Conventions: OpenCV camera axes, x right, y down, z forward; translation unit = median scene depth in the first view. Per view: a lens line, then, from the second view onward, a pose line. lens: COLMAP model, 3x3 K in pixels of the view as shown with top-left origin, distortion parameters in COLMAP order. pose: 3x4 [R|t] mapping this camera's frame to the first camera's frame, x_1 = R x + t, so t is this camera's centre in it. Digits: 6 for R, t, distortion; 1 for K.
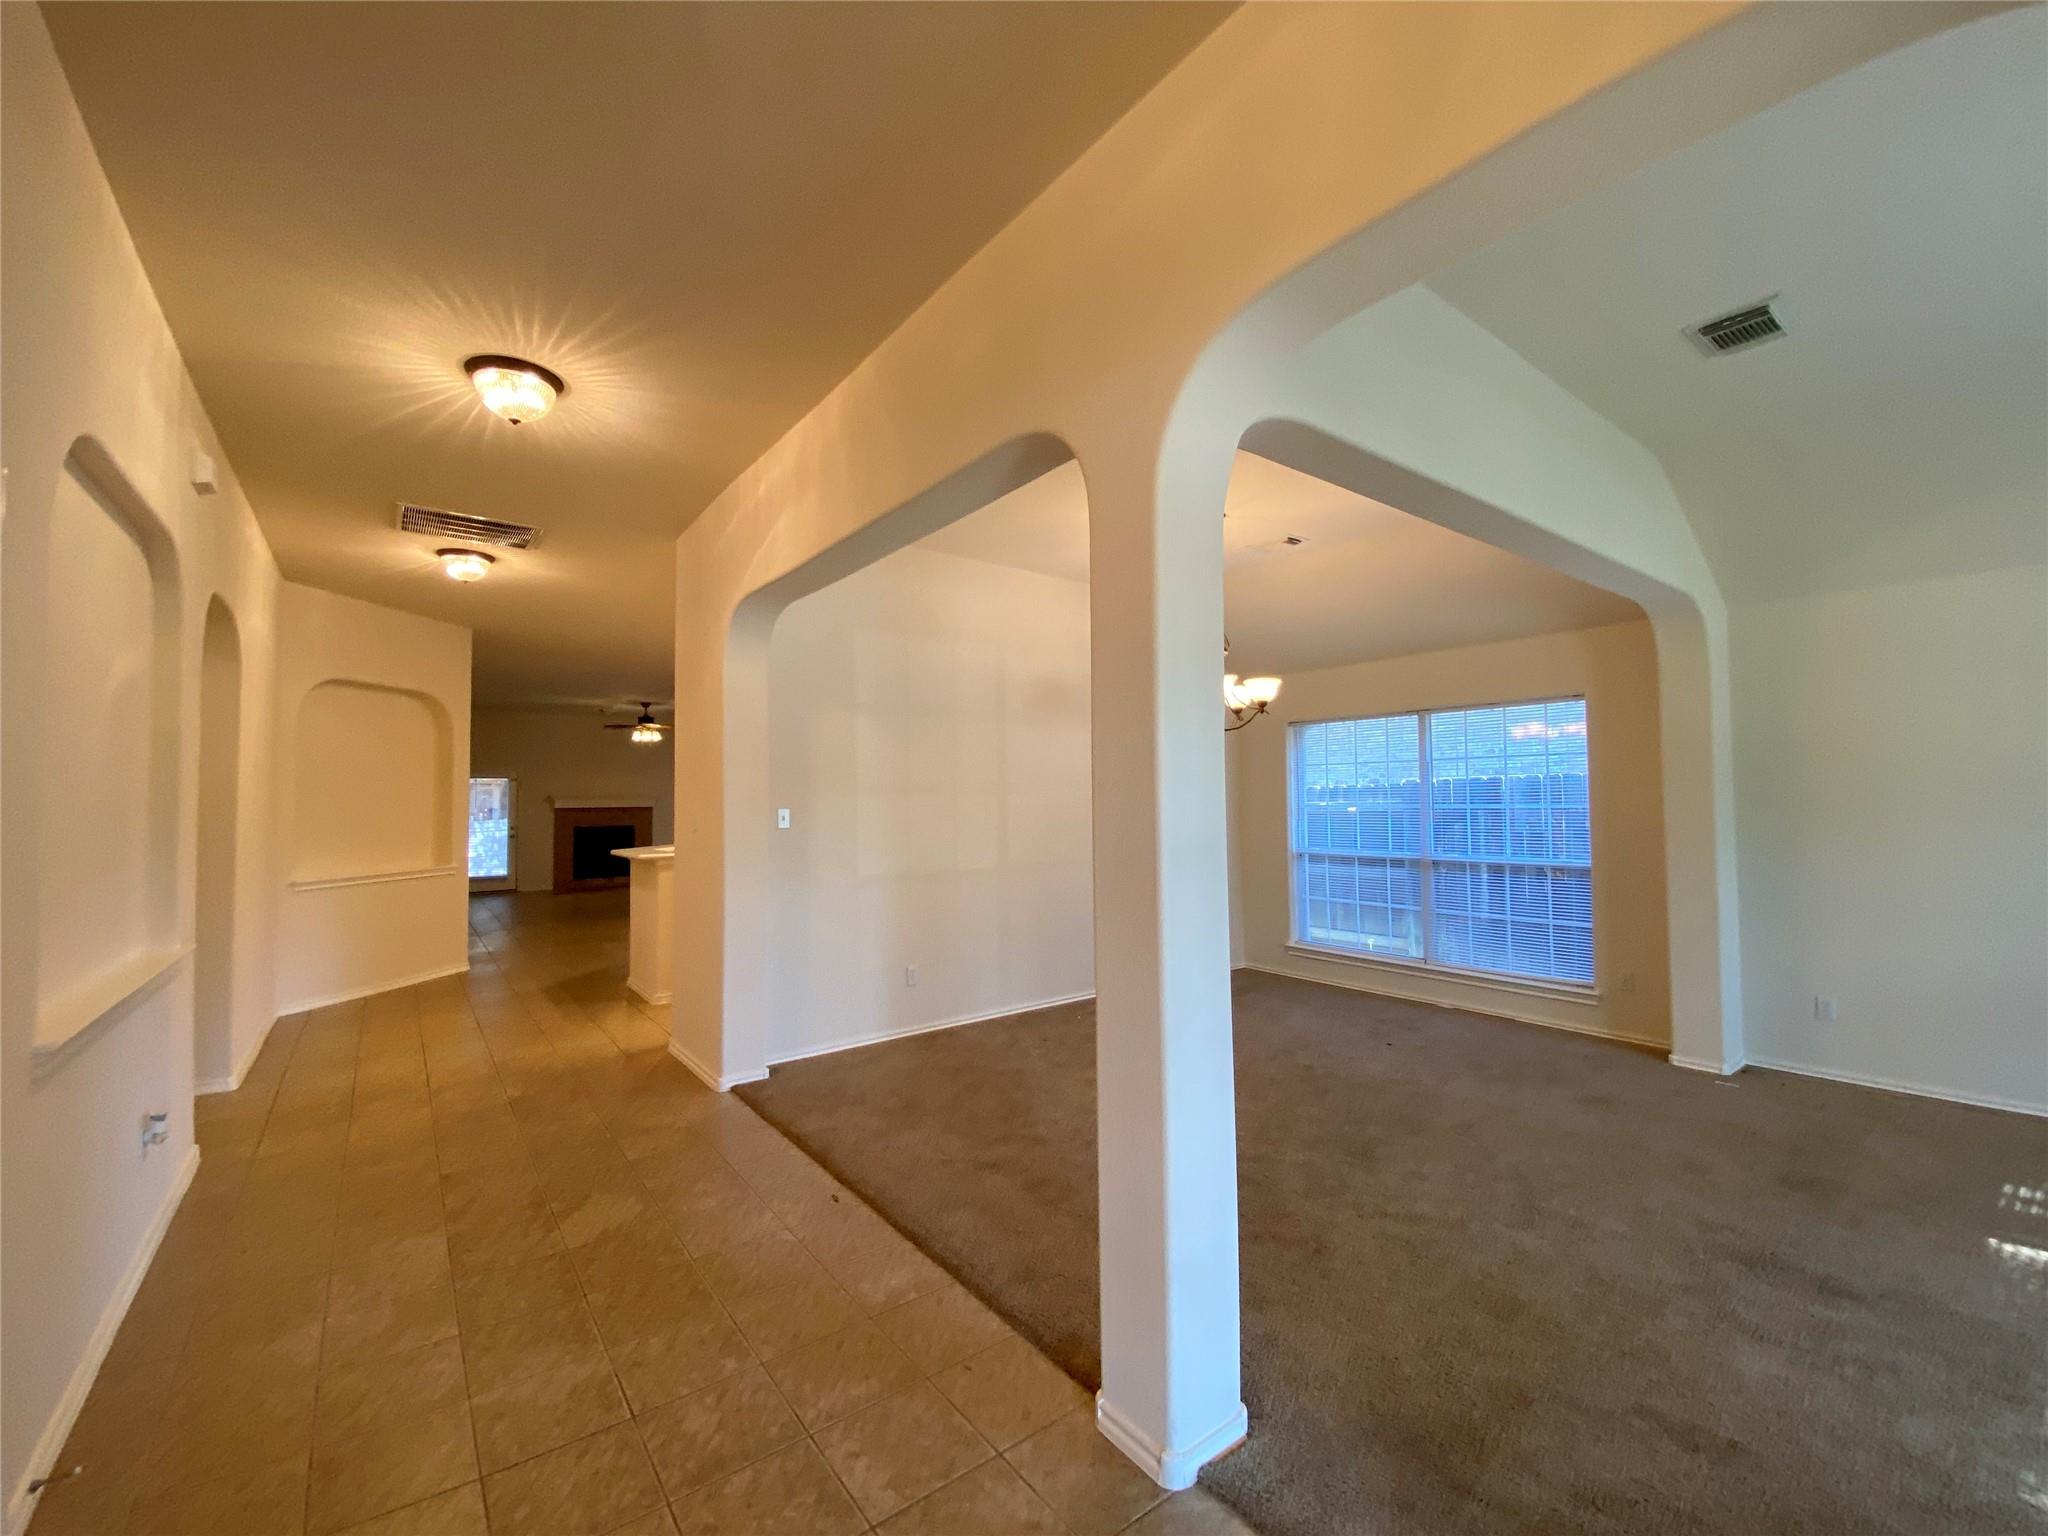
lens RADIAL K [[830.1, 0, 1013.9], [0, 830.1, 742.1], [0, 0, 1]] dist [0.013502, -0.017124]
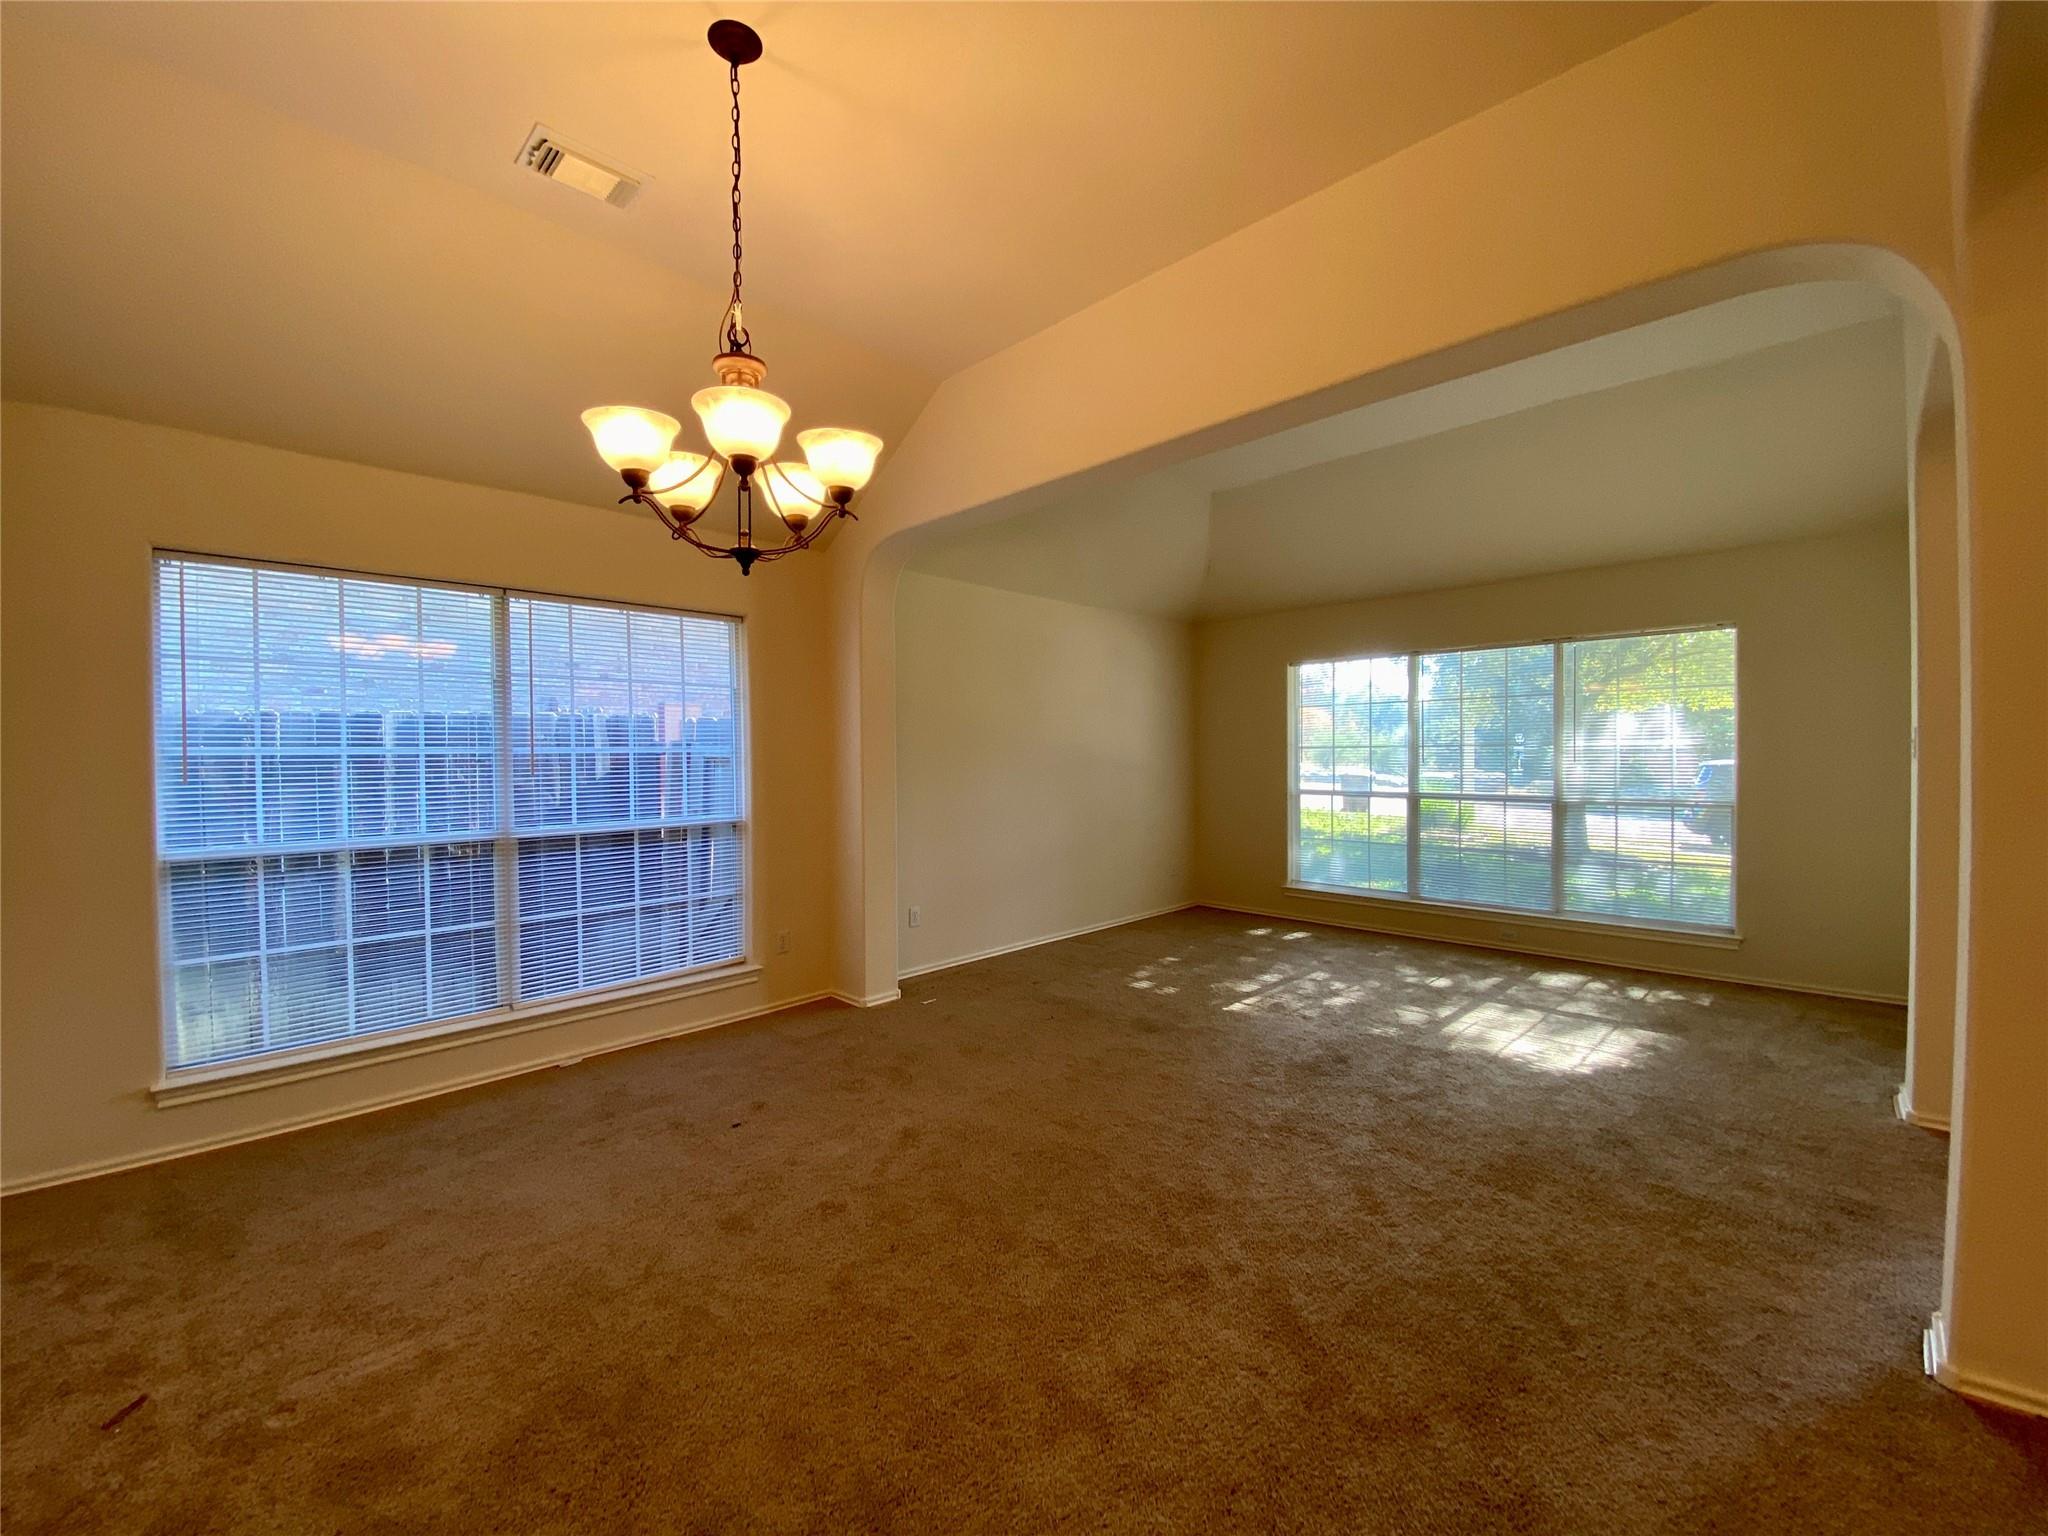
lens RADIAL K [[830.1, 0, 1033.0], [0, 830.1, 767.3], [0, 0, 1]] dist [0.013502, -0.017124]
pose [[-0.162855, -0.006527, 0.986628, -0.215729], [-0.054411, 0.998516, -0.002376, 0.095364], [-0.985149, -0.054070, -0.162969, 0.997273]]
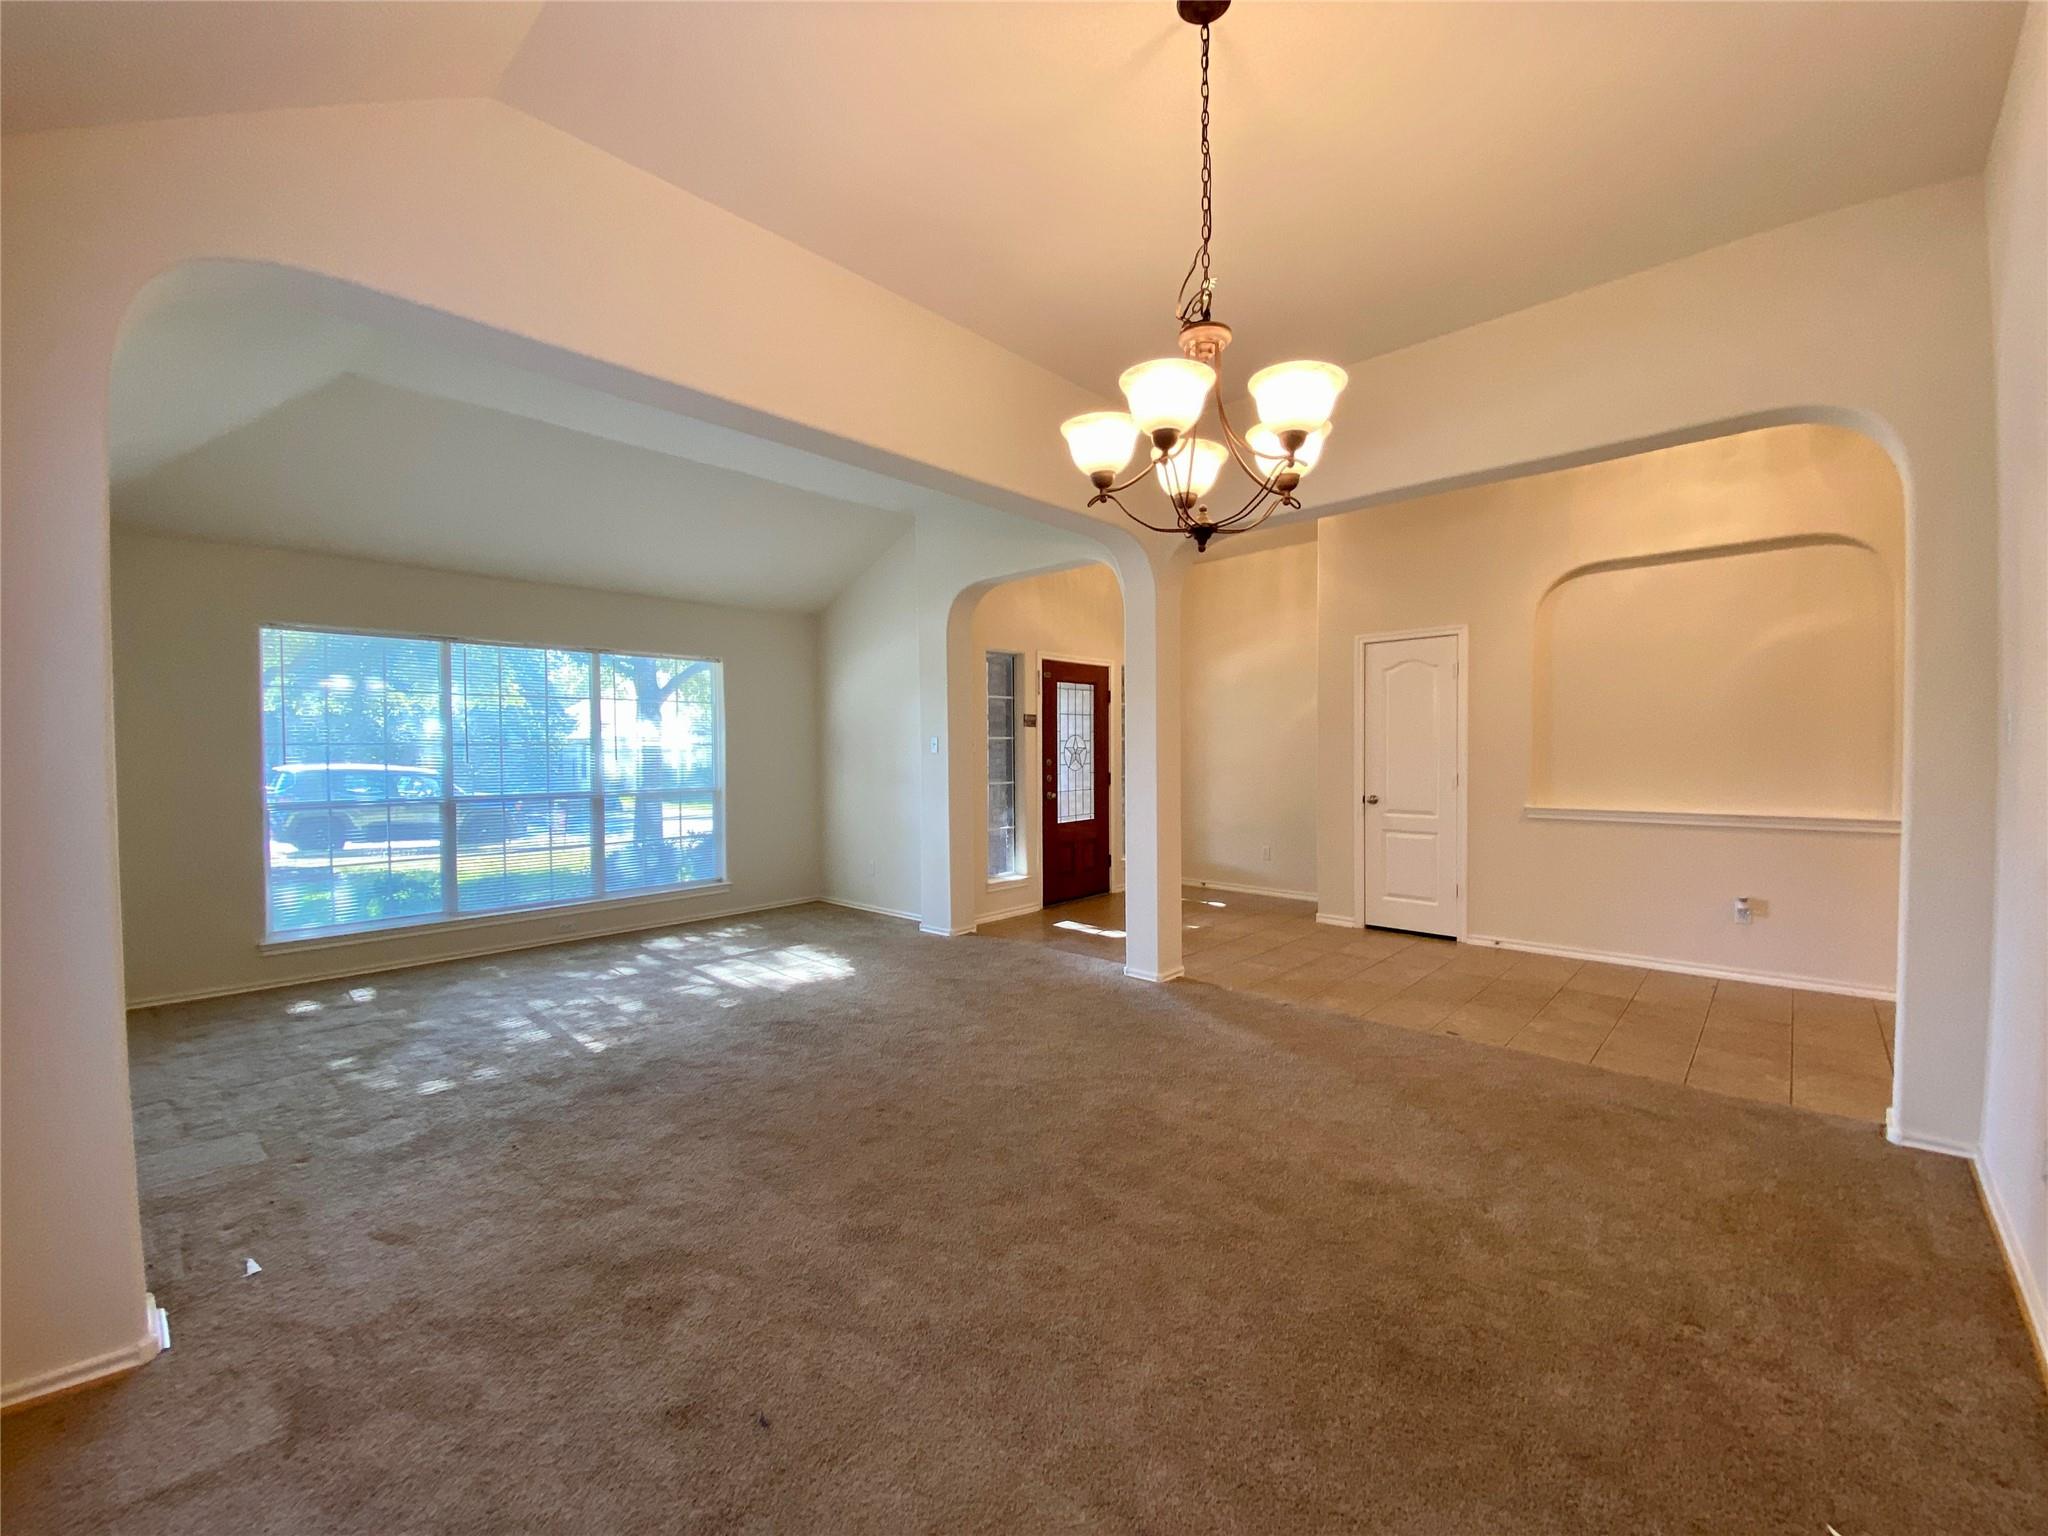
lens RADIAL K [[830.1, 0, 1016.8], [0, 830.1, 775.0], [0, 0, 1]] dist [0.013502, -0.017124]
pose [[-0.983774, 0.024994, -0.177665, 0.451051], [0.030695, 0.999096, -0.029409, 0.127853], [0.176769, -0.034385, -0.983652, 1.507471]]
